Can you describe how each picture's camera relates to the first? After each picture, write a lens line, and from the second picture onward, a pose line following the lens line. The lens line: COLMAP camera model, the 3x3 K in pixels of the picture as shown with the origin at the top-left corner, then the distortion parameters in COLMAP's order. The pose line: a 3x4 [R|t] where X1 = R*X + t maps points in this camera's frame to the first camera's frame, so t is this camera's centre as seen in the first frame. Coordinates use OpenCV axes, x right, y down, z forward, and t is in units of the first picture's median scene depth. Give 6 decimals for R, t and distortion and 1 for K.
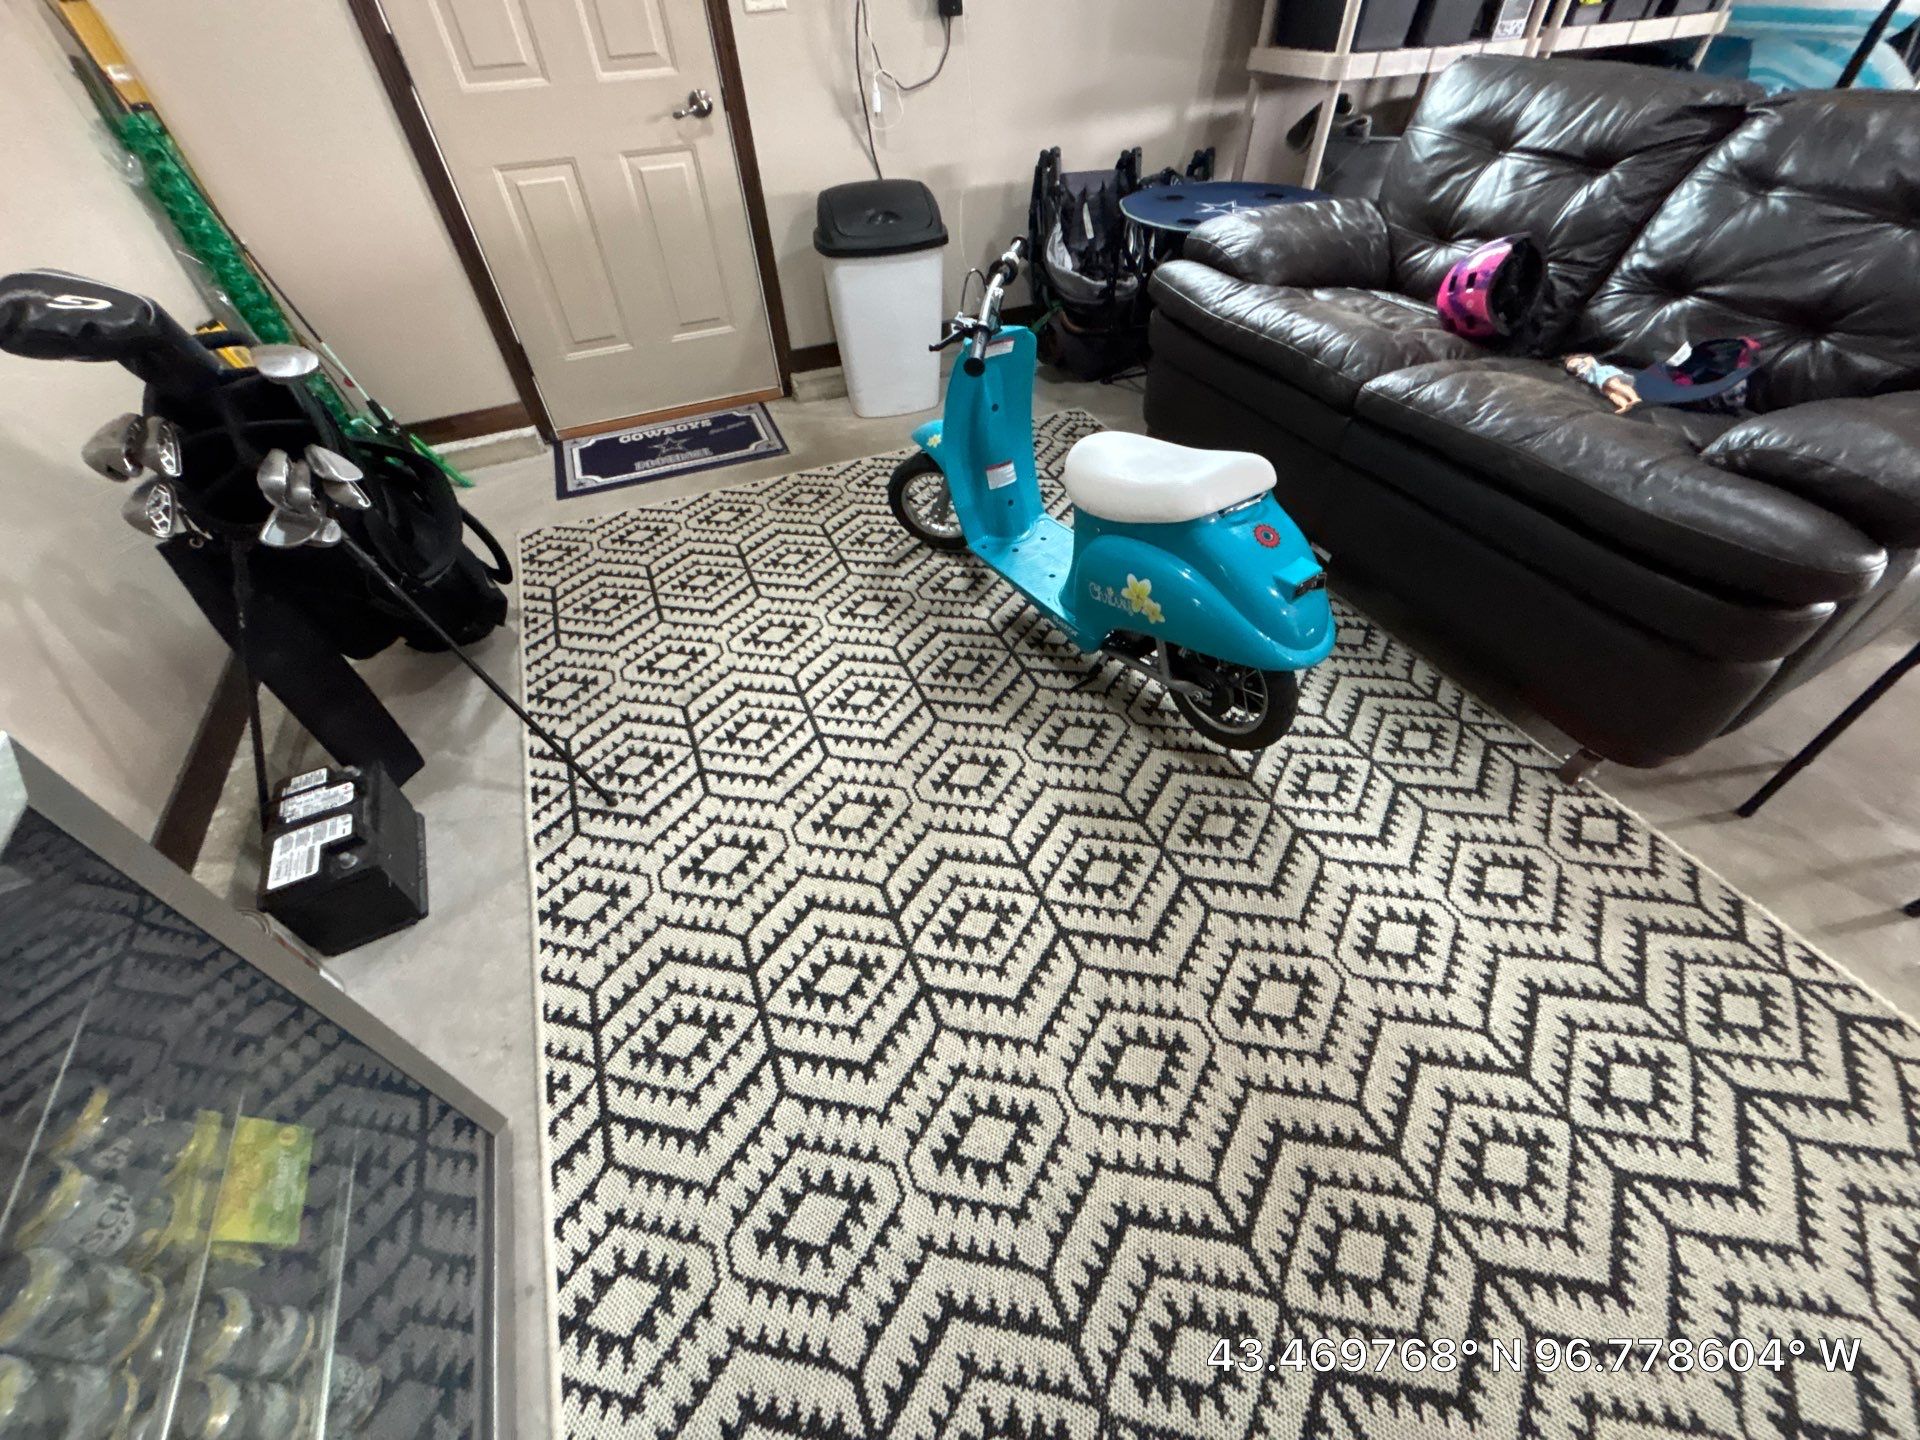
lens RADIAL K [[769.2, 0, 960.0], [0, 769.2, 720.0], [0, 0, 1]] dist [-0.011561, 0.000928]
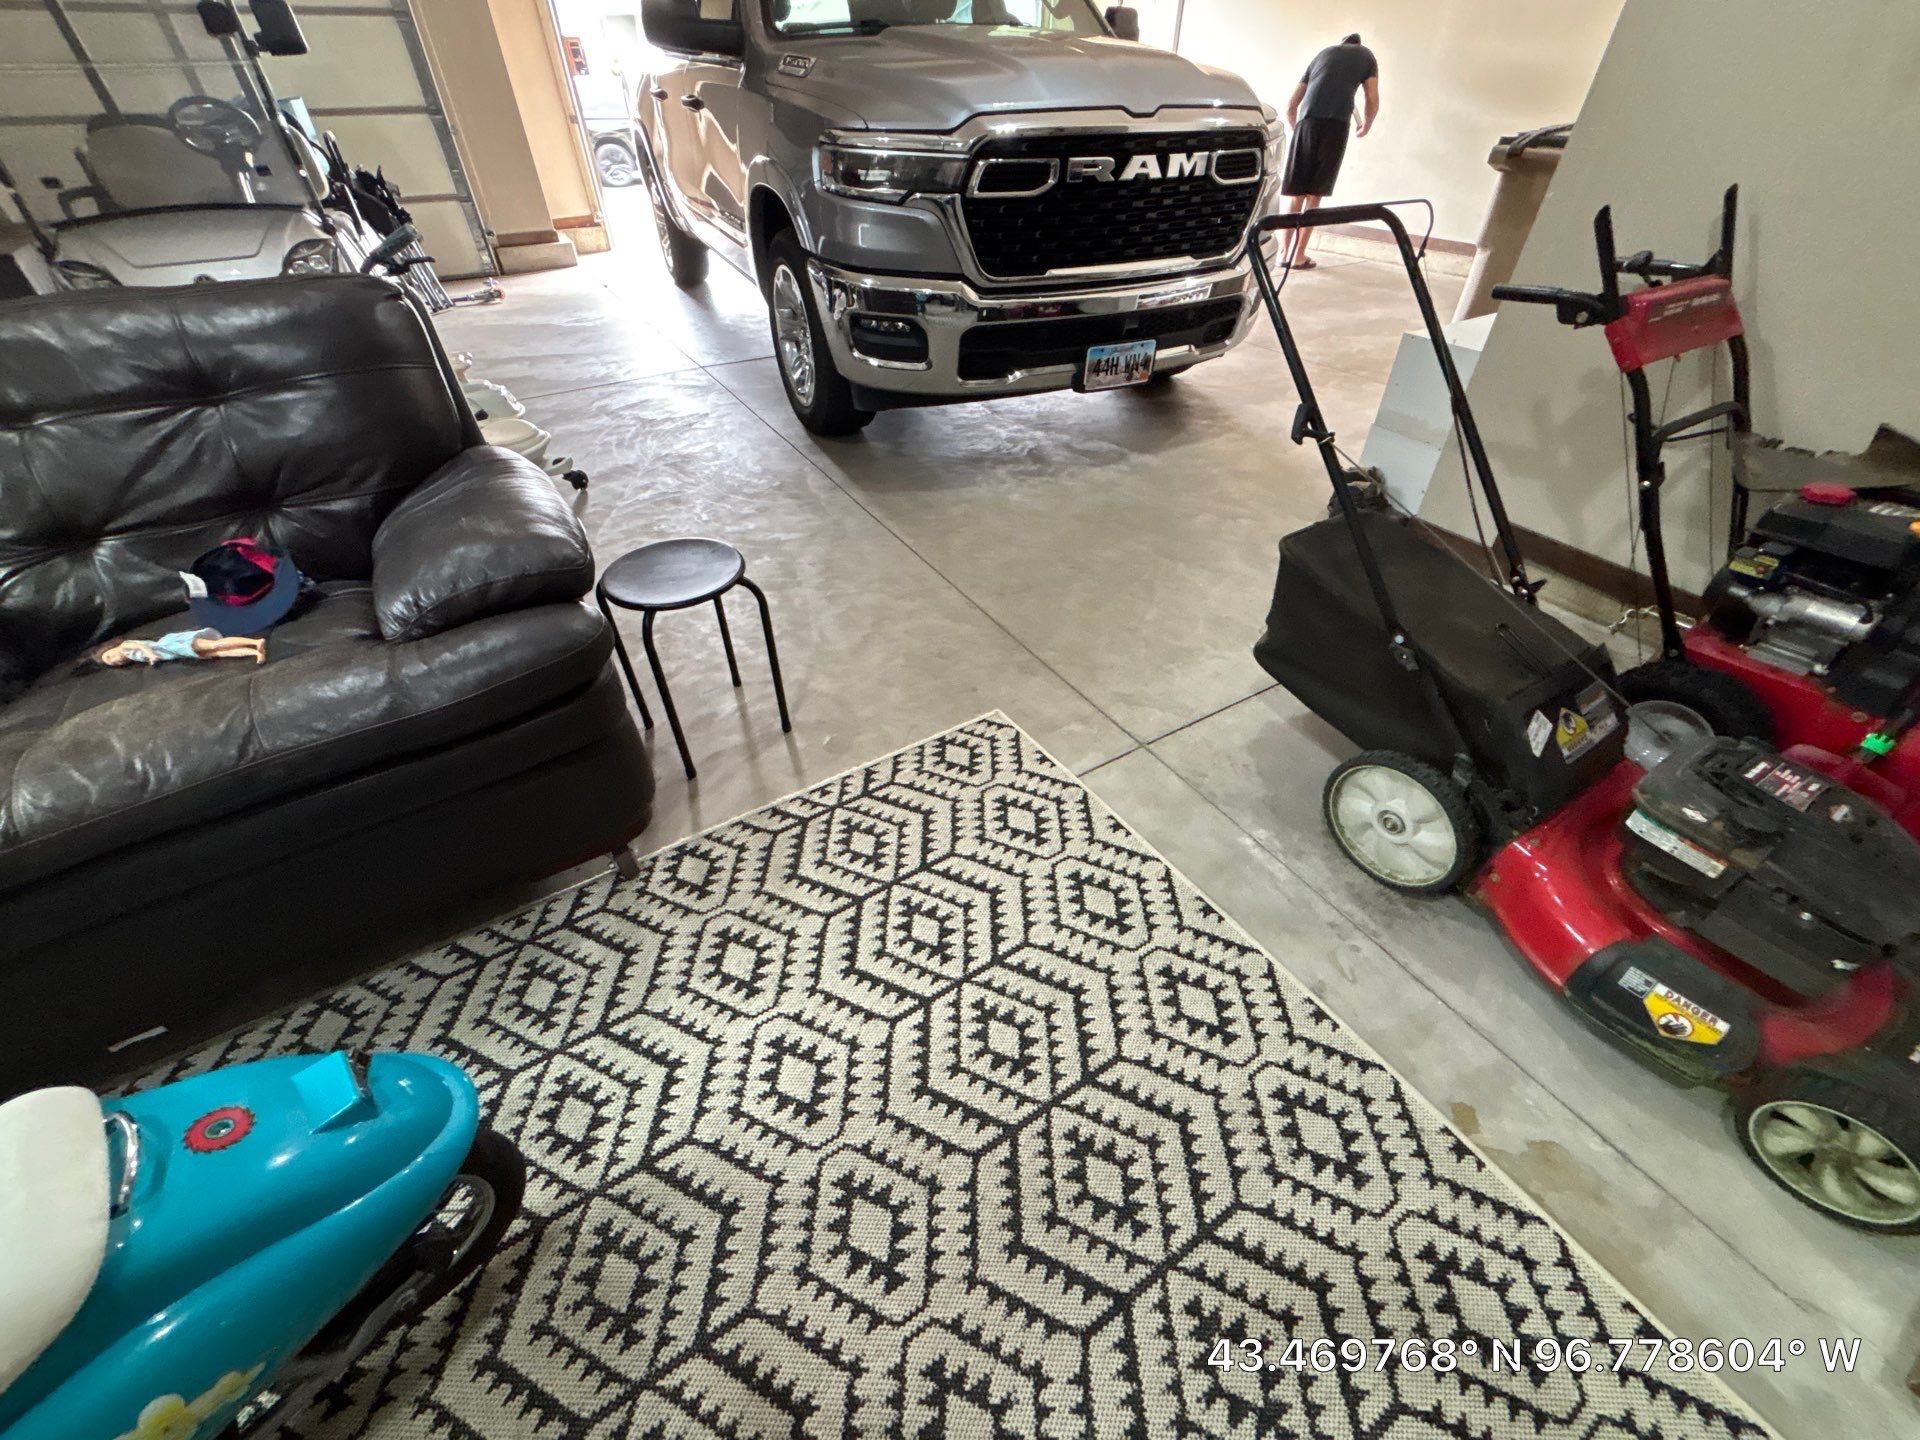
lens RADIAL K [[769.2, 0, 960.0], [0, 769.2, 720.0], [0, 0, 1]] dist [-0.011561, 0.000928]
pose [[-0.147981, -0.607237, 0.780618, 0.058270], [0.710618, 0.483676, 0.510960, -0.259197], [-0.687840, 0.630333, 0.359939, 0.213807]]
